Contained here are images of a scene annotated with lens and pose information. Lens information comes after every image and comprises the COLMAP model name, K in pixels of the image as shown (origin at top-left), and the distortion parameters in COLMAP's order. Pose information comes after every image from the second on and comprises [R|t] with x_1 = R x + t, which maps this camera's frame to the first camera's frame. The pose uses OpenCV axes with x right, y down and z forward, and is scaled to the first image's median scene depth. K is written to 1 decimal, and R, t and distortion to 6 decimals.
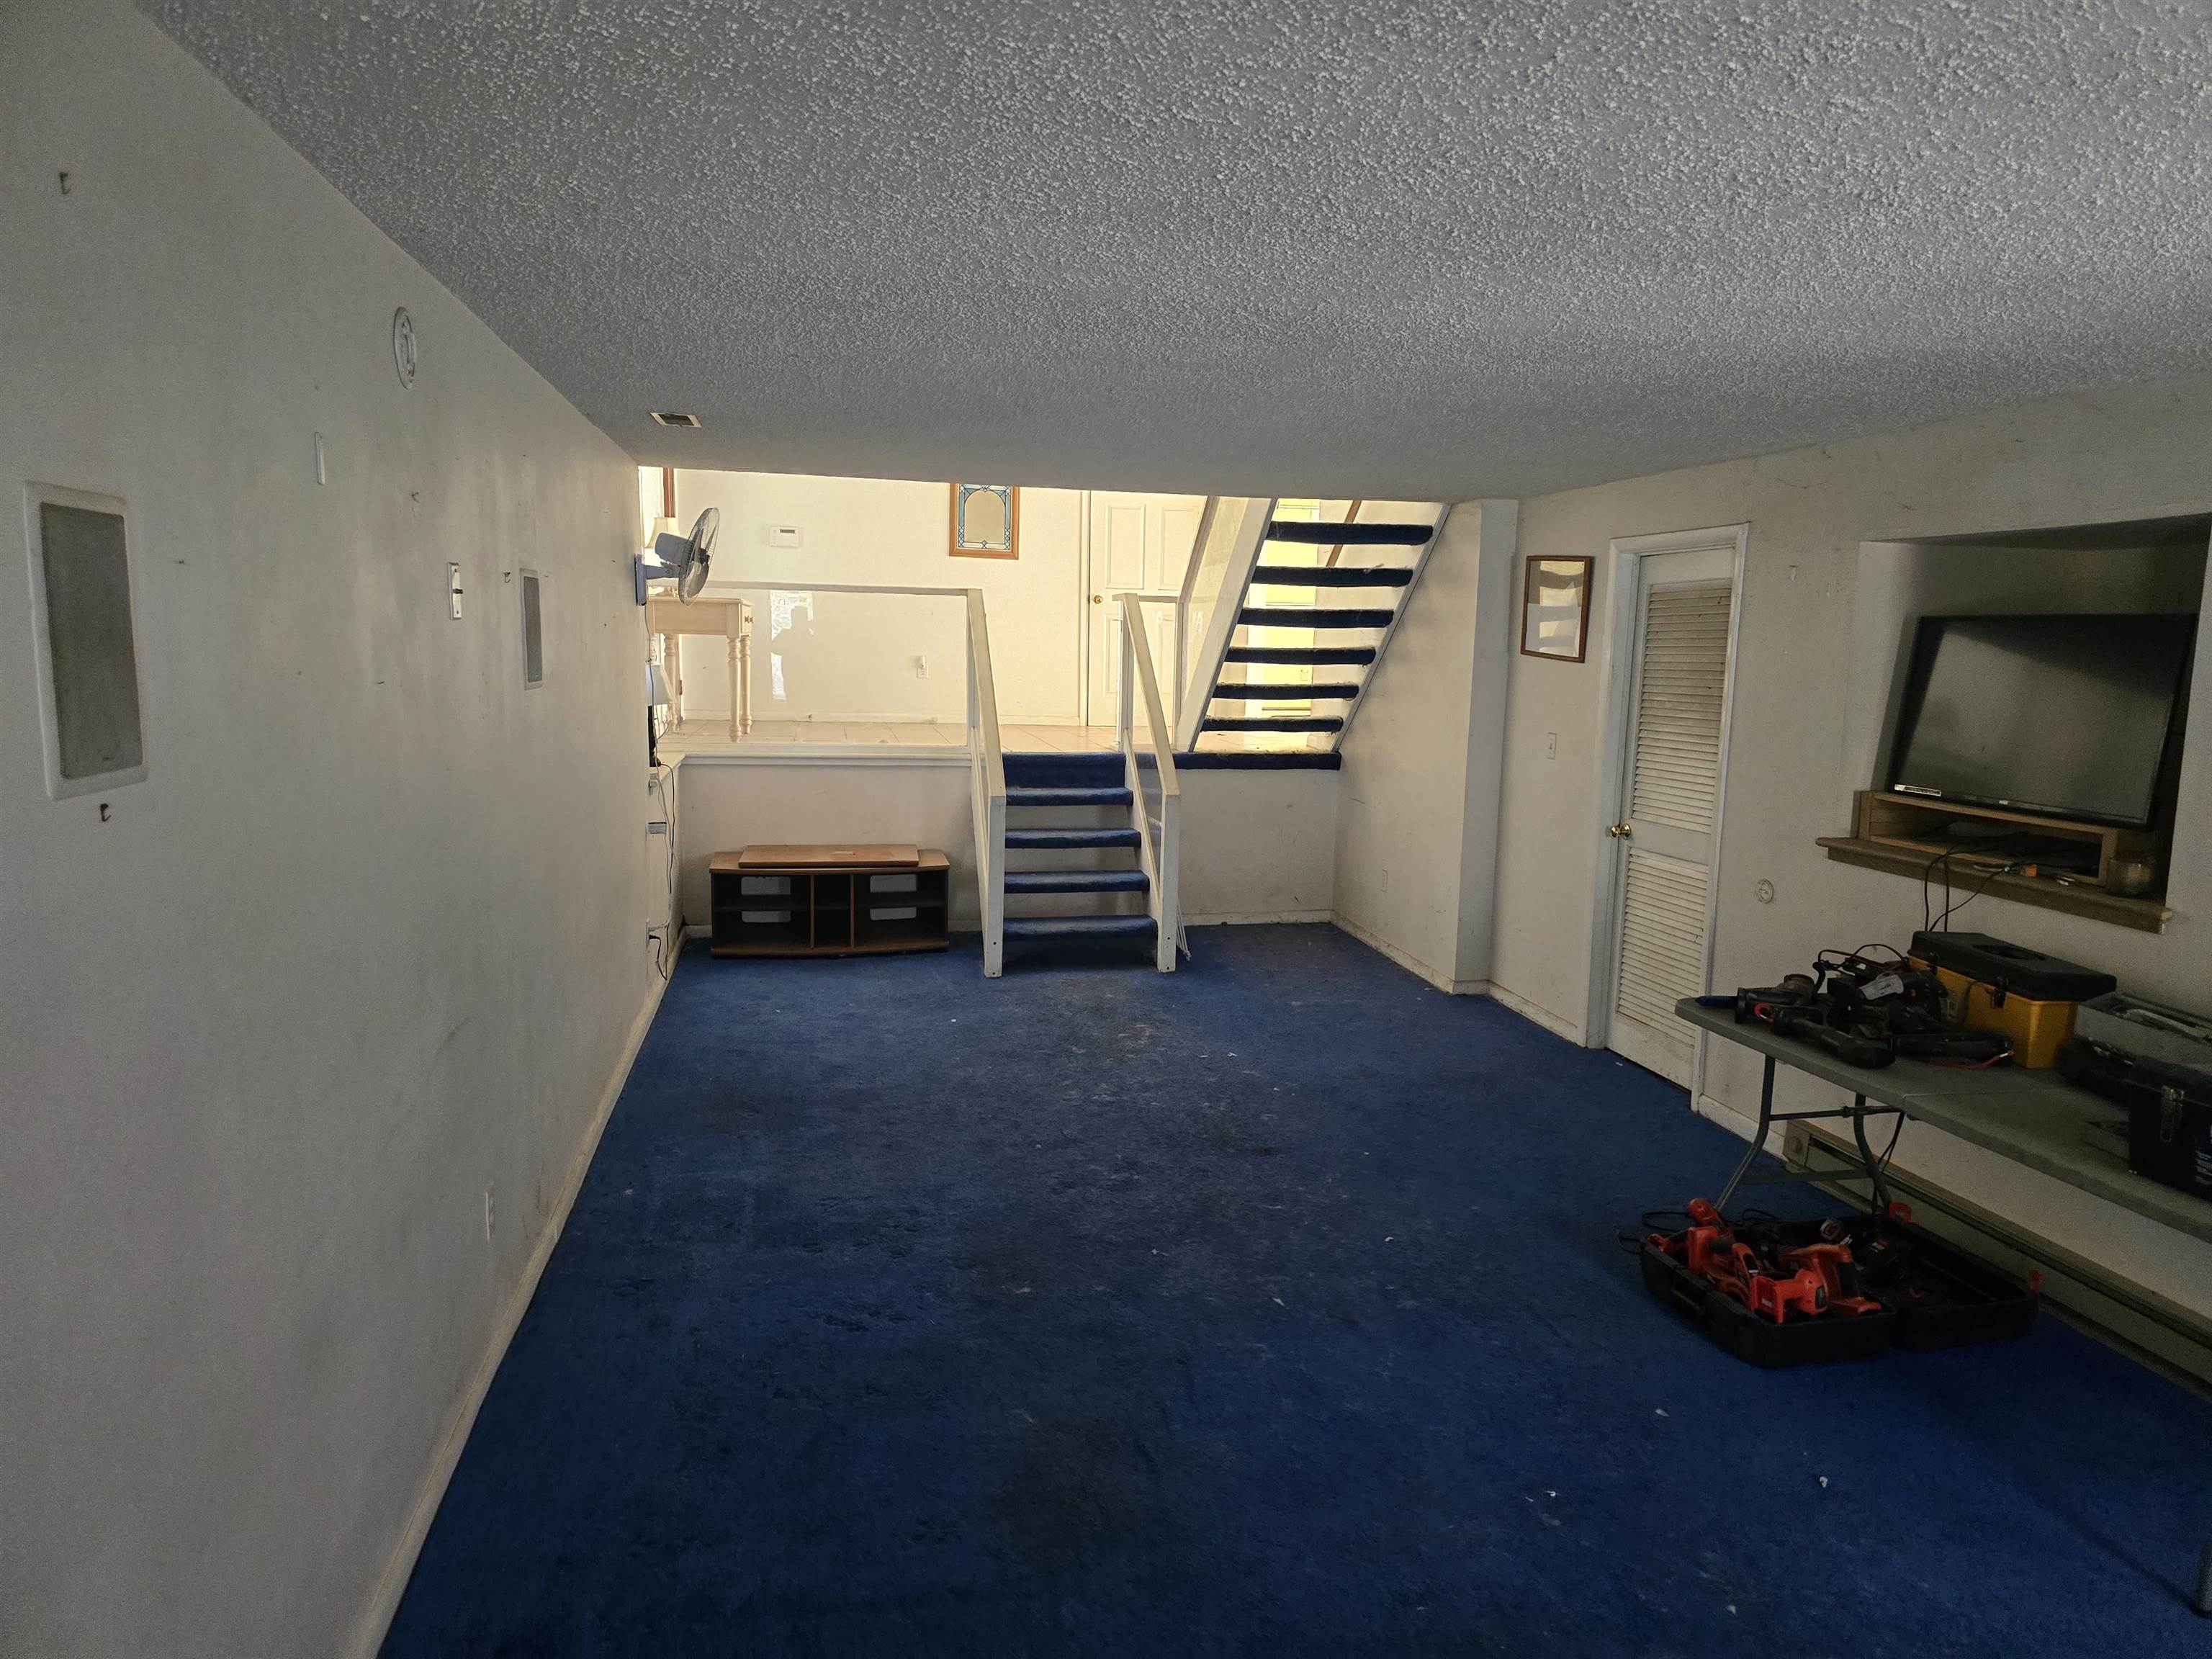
lens RADIAL K [[1474.5, 0, 1114.2], [0, 1474.5, 855.4], [0, 0, 1]] dist [0.119610, -0.161054]
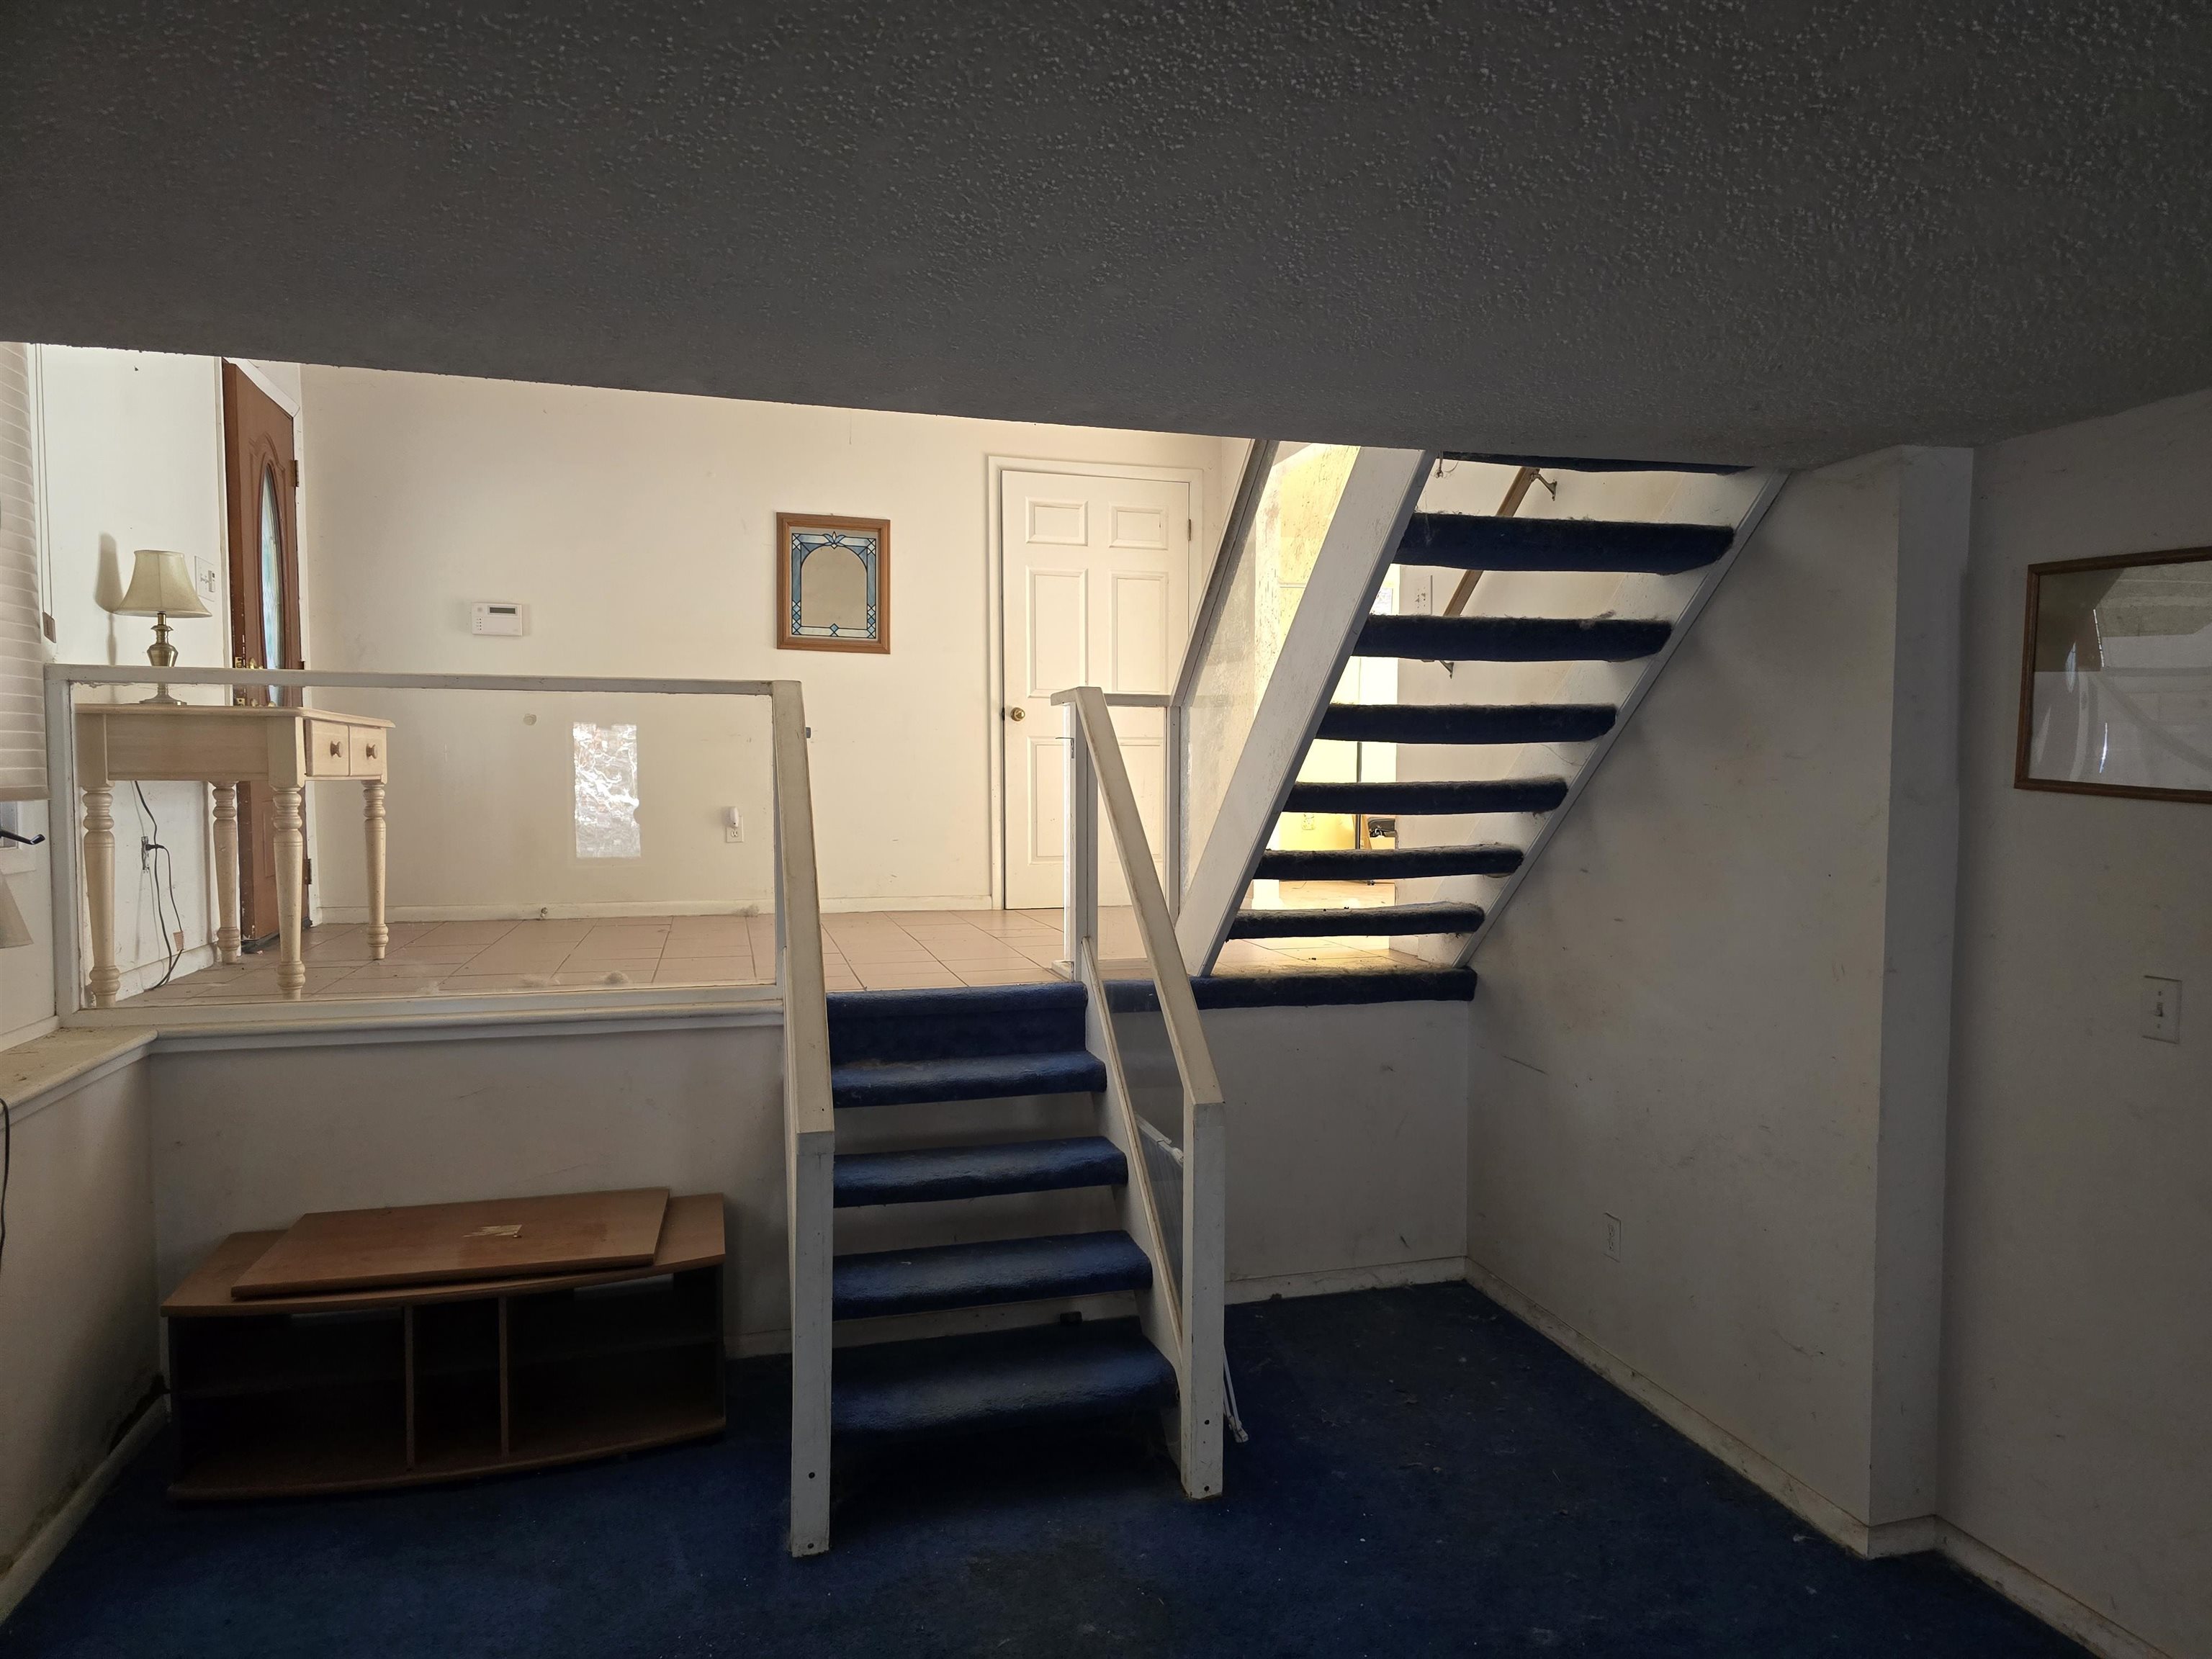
lens RADIAL K [[1450.8, 0, 1121.5], [0, 1450.8, 827.1], [0, 0, 1]] dist [0.079996, -0.083104]
pose [[0.997112, -0.022213, 0.072619, -0.016514], [0.030160, 0.993446, -0.110248, -0.070378], [-0.069694, 0.112120, 0.991248, 0.495206]]
